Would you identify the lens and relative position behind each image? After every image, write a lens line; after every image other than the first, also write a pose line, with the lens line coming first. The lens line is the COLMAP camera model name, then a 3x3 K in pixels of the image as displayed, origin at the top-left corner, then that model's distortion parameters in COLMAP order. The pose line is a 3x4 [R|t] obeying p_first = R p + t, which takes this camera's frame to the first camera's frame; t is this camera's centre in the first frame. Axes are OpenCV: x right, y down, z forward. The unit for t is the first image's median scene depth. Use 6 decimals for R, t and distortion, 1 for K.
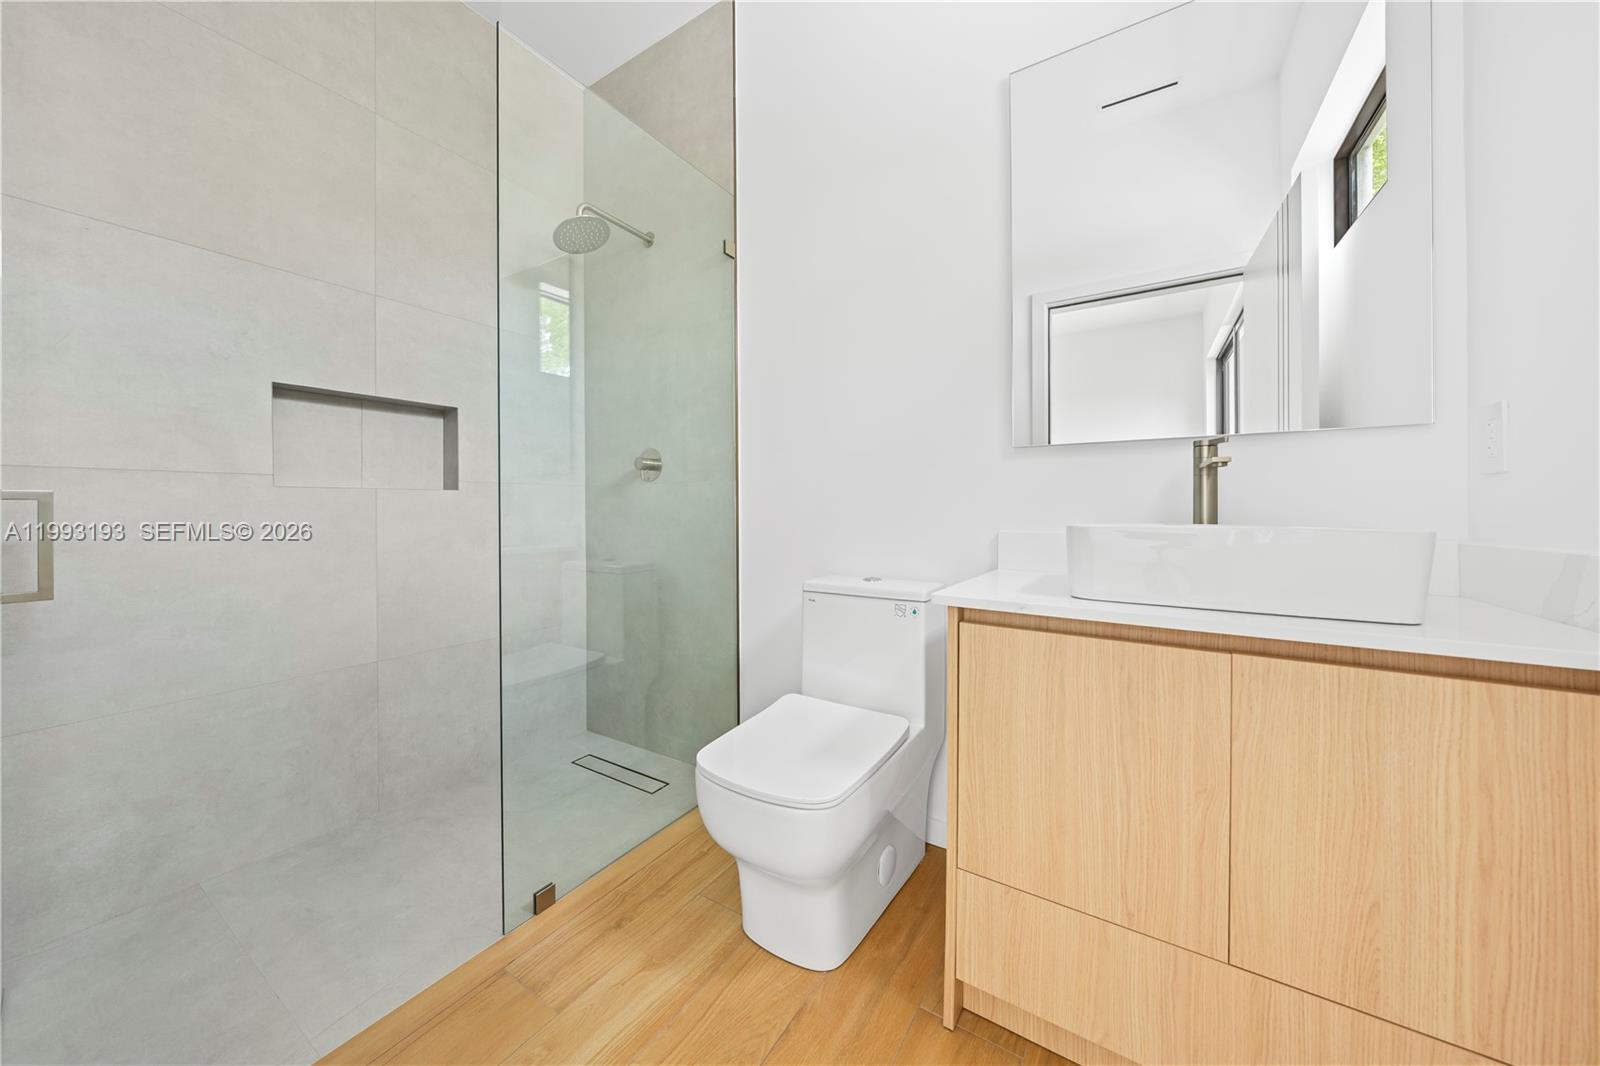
lens RADIAL K [[544.0, 0, 794.0], [0, 544.0, 519.8], [0, 0, 1]] dist [0.000077, 0.000071]
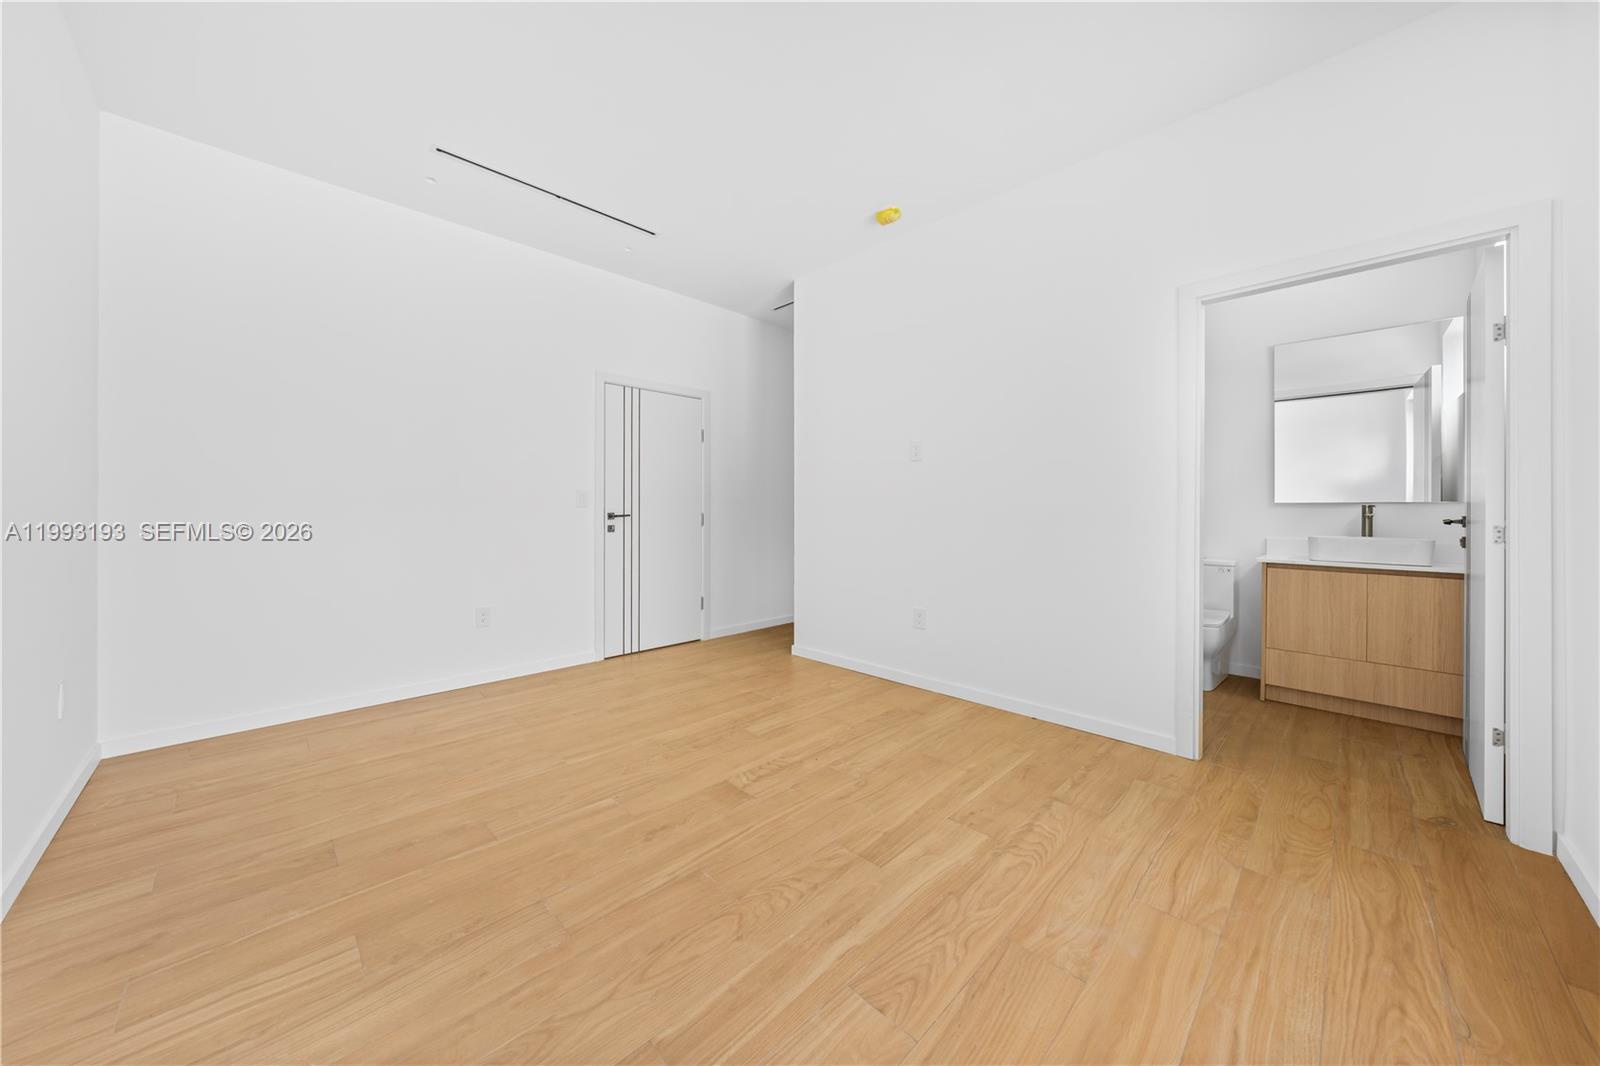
lens RADIAL K [[544.0, 0, 794.0], [0, 544.0, 519.8], [0, 0, 1]] dist [0.000077, 0.000071]
pose [[0.972796, 0.005395, -0.231601, -1.604260], [-0.006427, 0.999972, -0.003703, -0.054206], [0.231574, 0.005091, 0.972804, -2.644860]]
